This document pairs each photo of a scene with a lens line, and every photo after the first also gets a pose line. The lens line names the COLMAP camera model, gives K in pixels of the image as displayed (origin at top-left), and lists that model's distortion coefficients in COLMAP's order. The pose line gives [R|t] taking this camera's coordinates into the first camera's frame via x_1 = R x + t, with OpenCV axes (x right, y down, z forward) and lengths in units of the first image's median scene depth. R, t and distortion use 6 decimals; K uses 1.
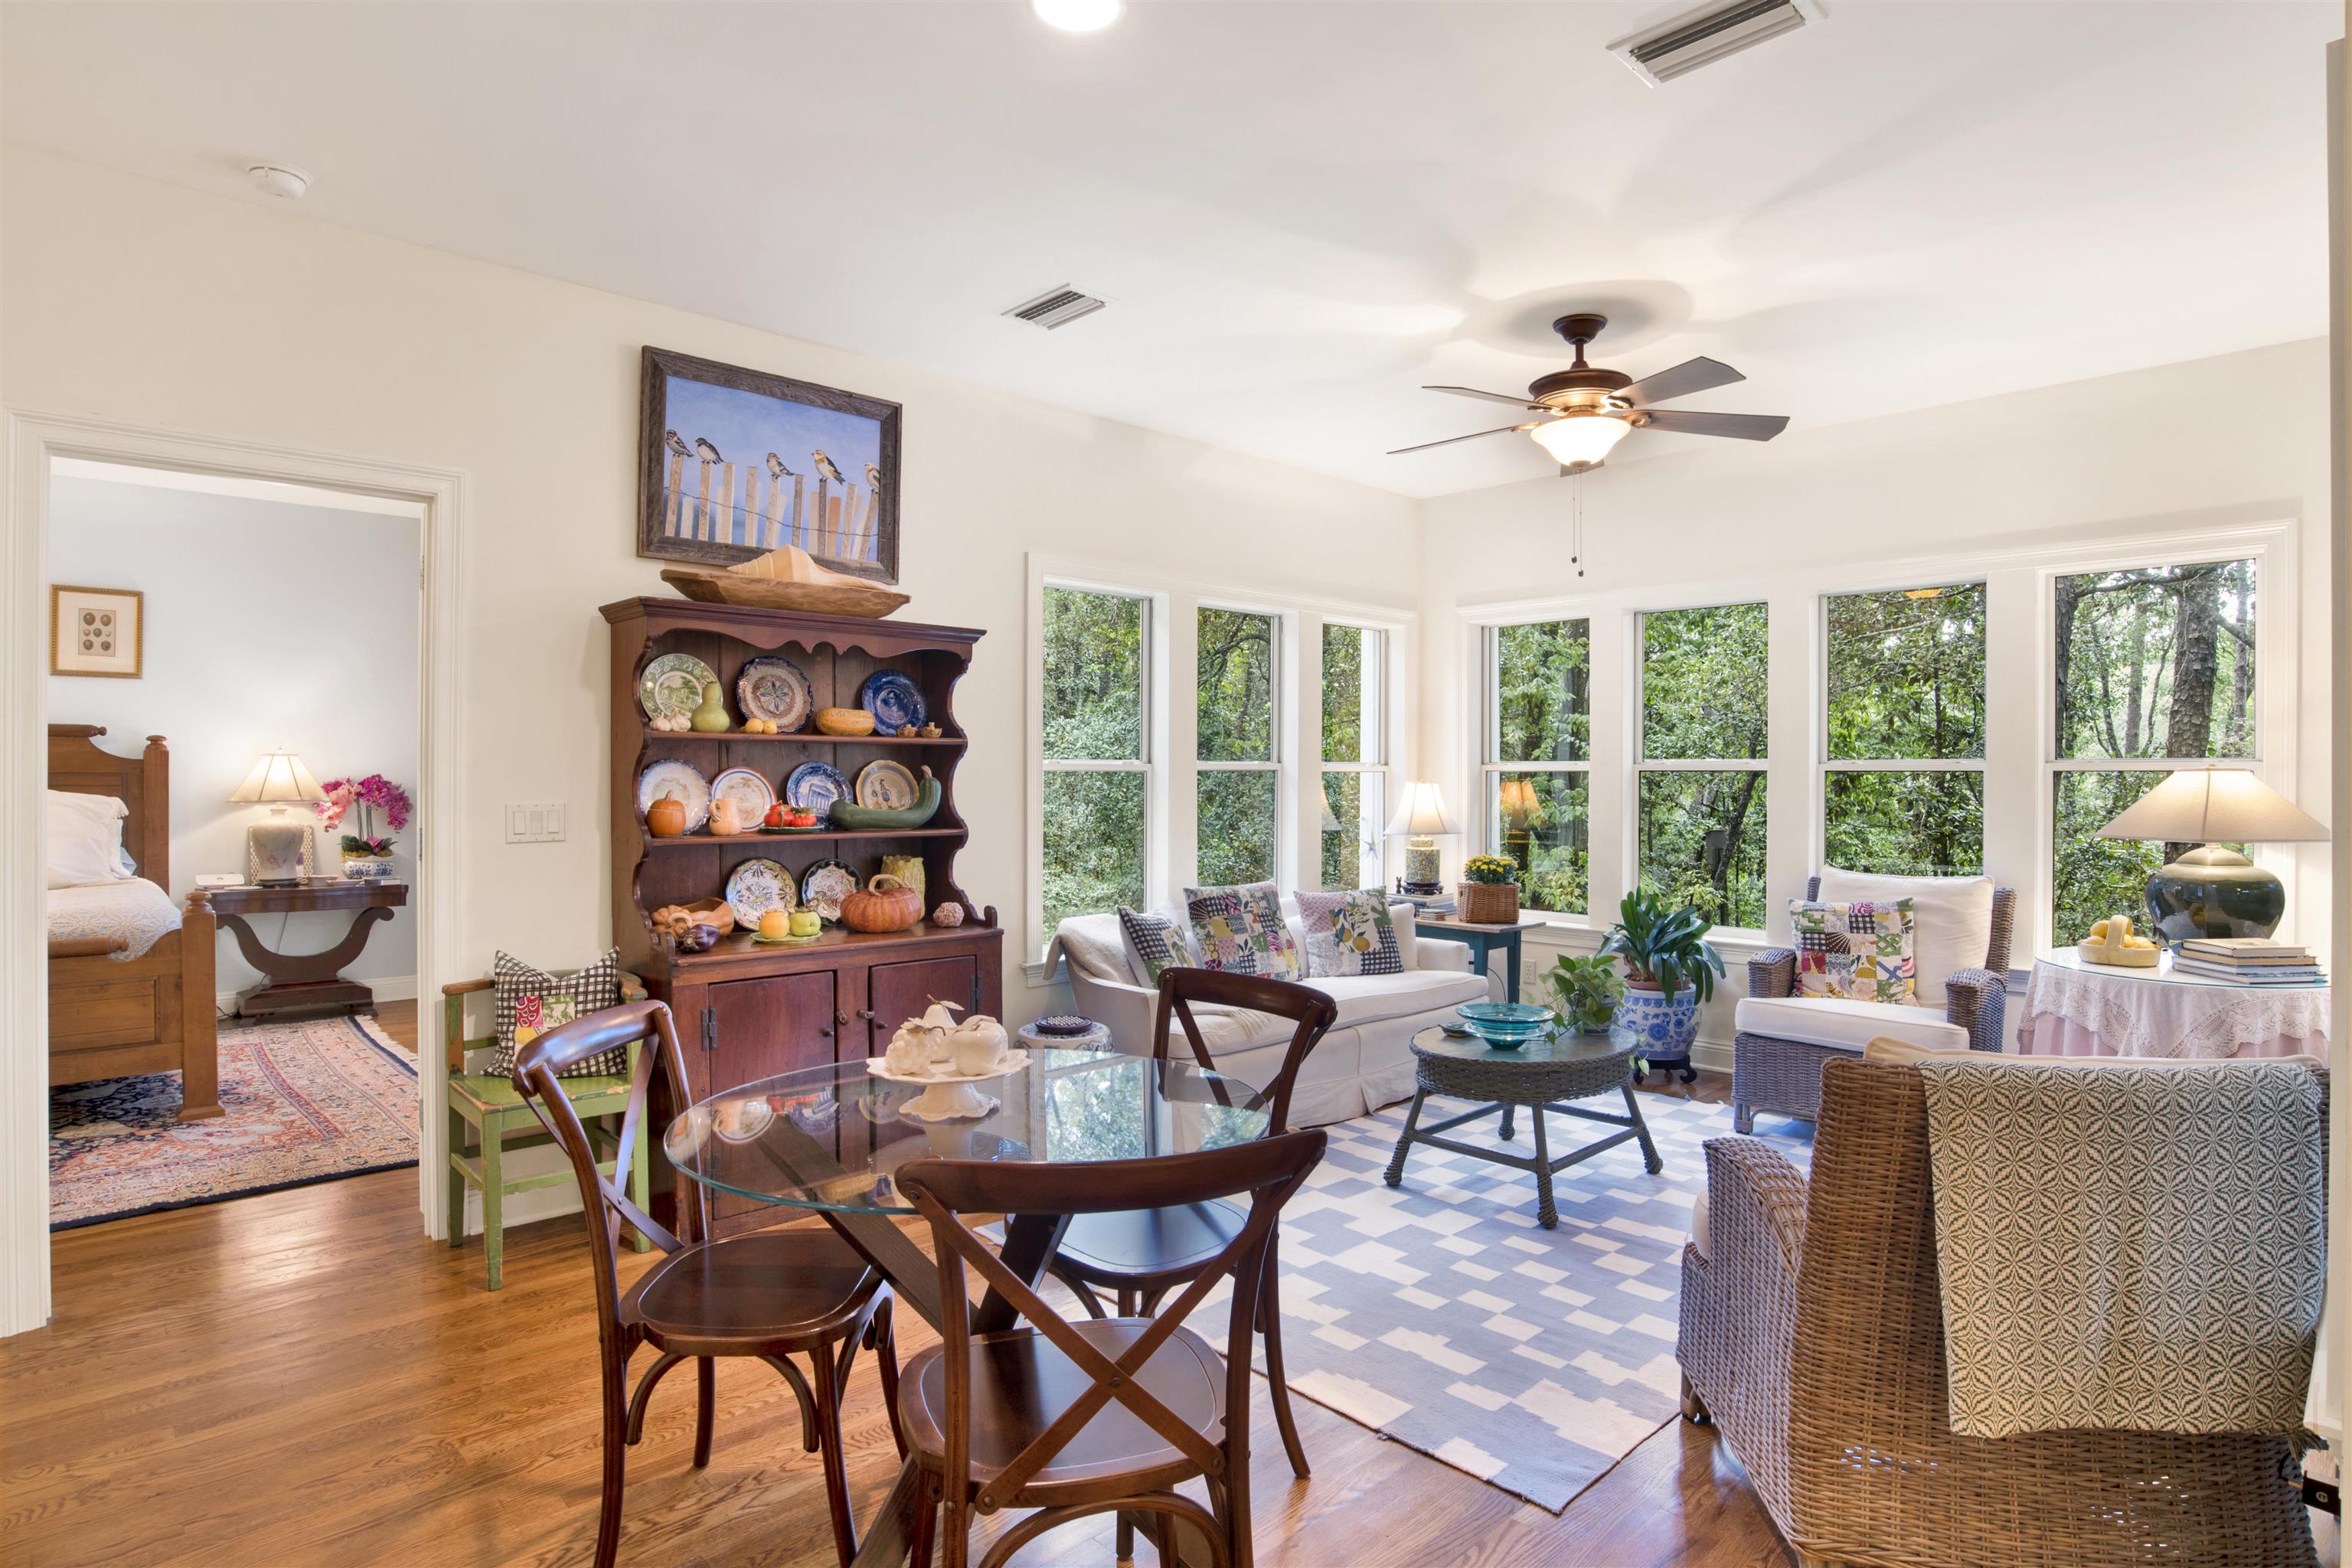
lens RADIAL K [[1235.0, 0, 1183.2], [0, 1235.0, 765.9], [0, 0, 1]] dist [-0.057008, 0.015605]
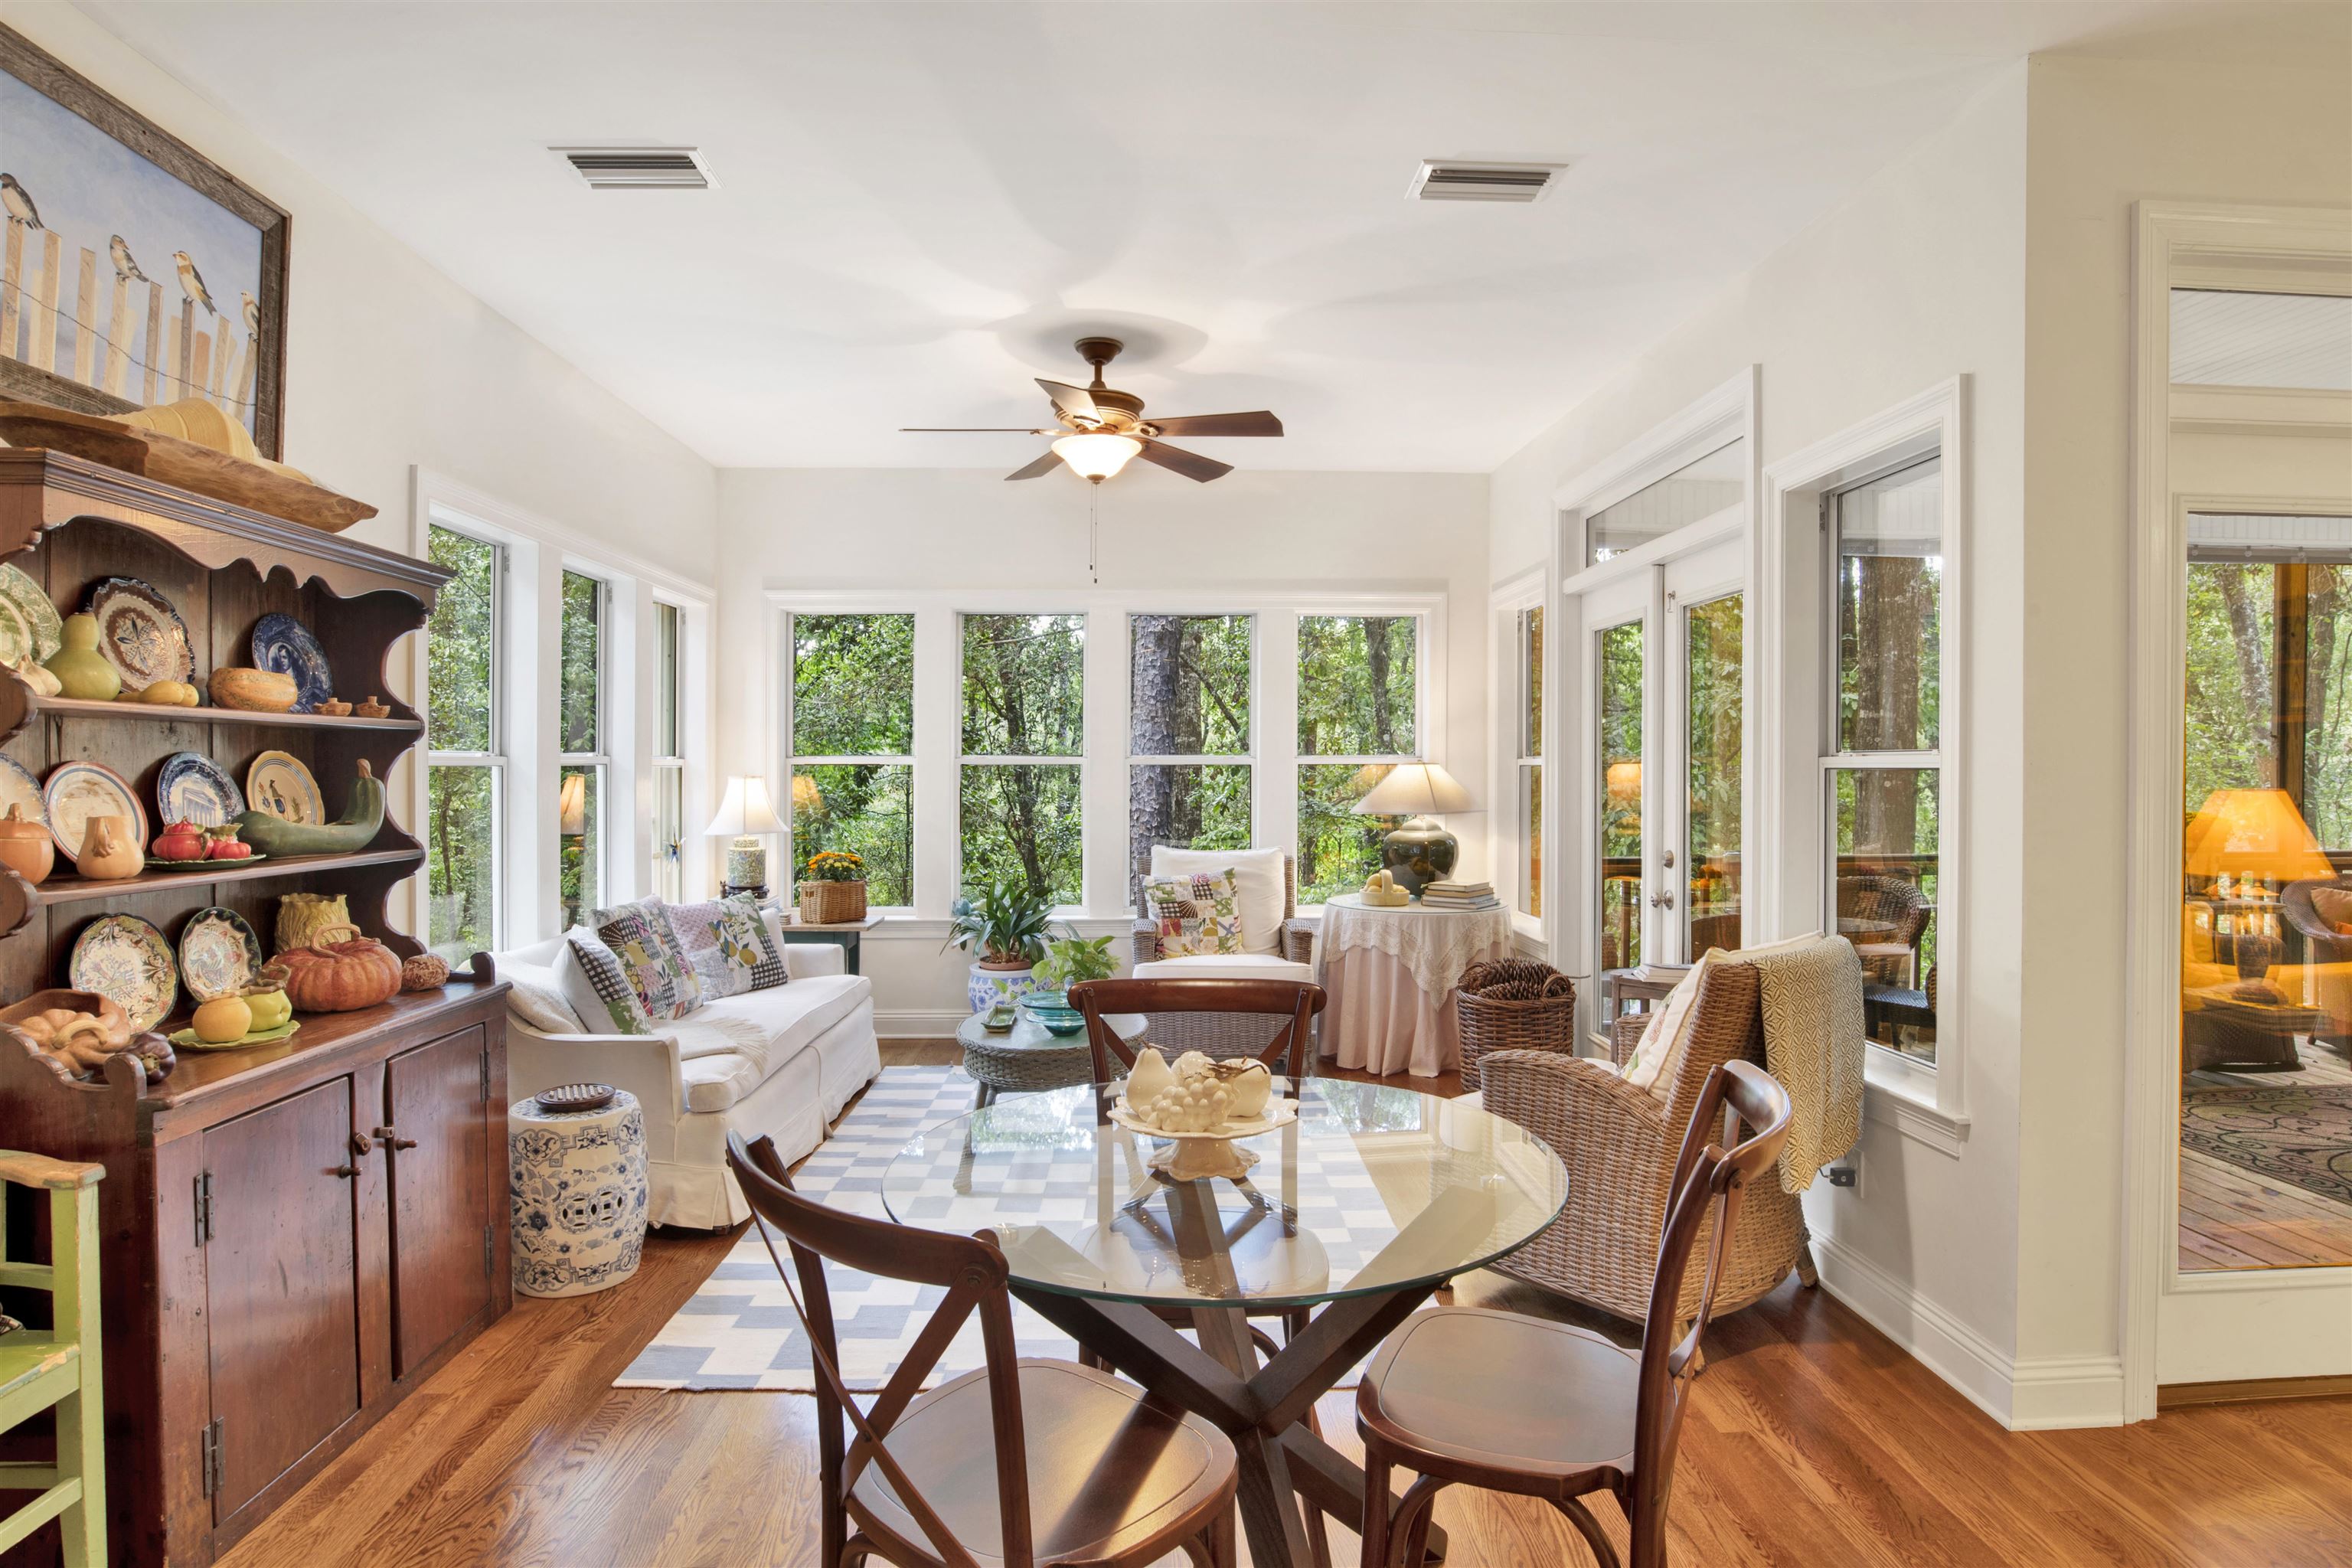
lens RADIAL K [[1235.0, 0, 1182.0], [0, 1235.0, 777.9], [0, 0, 1]] dist [-0.057008, 0.015605]
pose [[0.667689, -0.008523, 0.744391, -0.406203], [-0.003081, 0.999894, 0.014212, -0.000814], [-0.744434, -0.011783, 0.667592, 0.215287]]
